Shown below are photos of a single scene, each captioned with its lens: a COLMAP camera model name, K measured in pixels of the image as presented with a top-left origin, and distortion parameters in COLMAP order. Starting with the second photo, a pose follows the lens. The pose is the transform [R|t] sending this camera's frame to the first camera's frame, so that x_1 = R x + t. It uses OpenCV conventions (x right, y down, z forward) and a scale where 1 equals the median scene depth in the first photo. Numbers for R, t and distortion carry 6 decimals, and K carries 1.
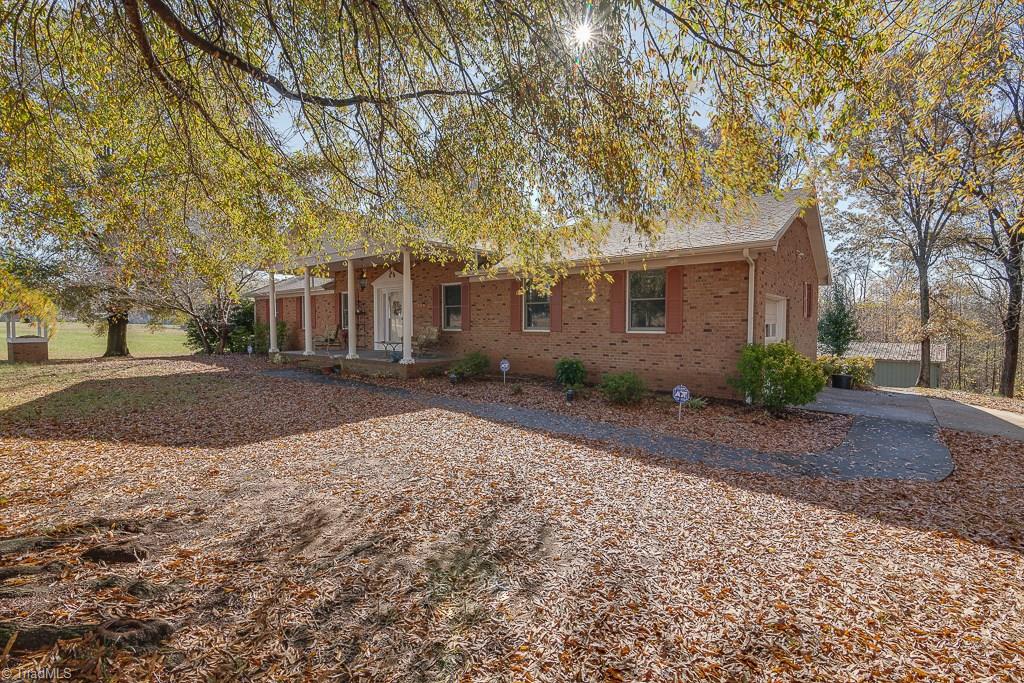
lens RADIAL K [[461.6, 0, 517.6], [0, 461.6, 342.9], [0, 0, 1]] dist [0.002530, -0.000218]
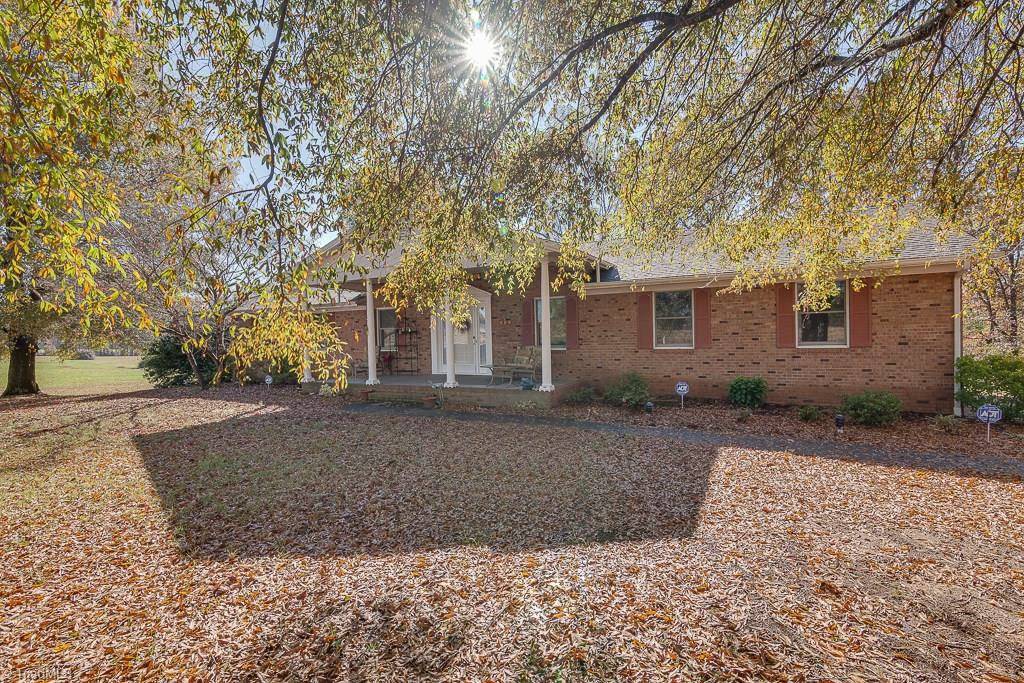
lens RADIAL K [[461.6, 0, 517.6], [0, 461.6, 342.9], [0, 0, 1]] dist [0.002530, -0.000218]
pose [[0.979578, -0.029177, 0.198934, -0.526303], [0.034119, 0.999187, -0.021460, -0.031747], [-0.198146, 0.027809, 0.979778, 0.181566]]
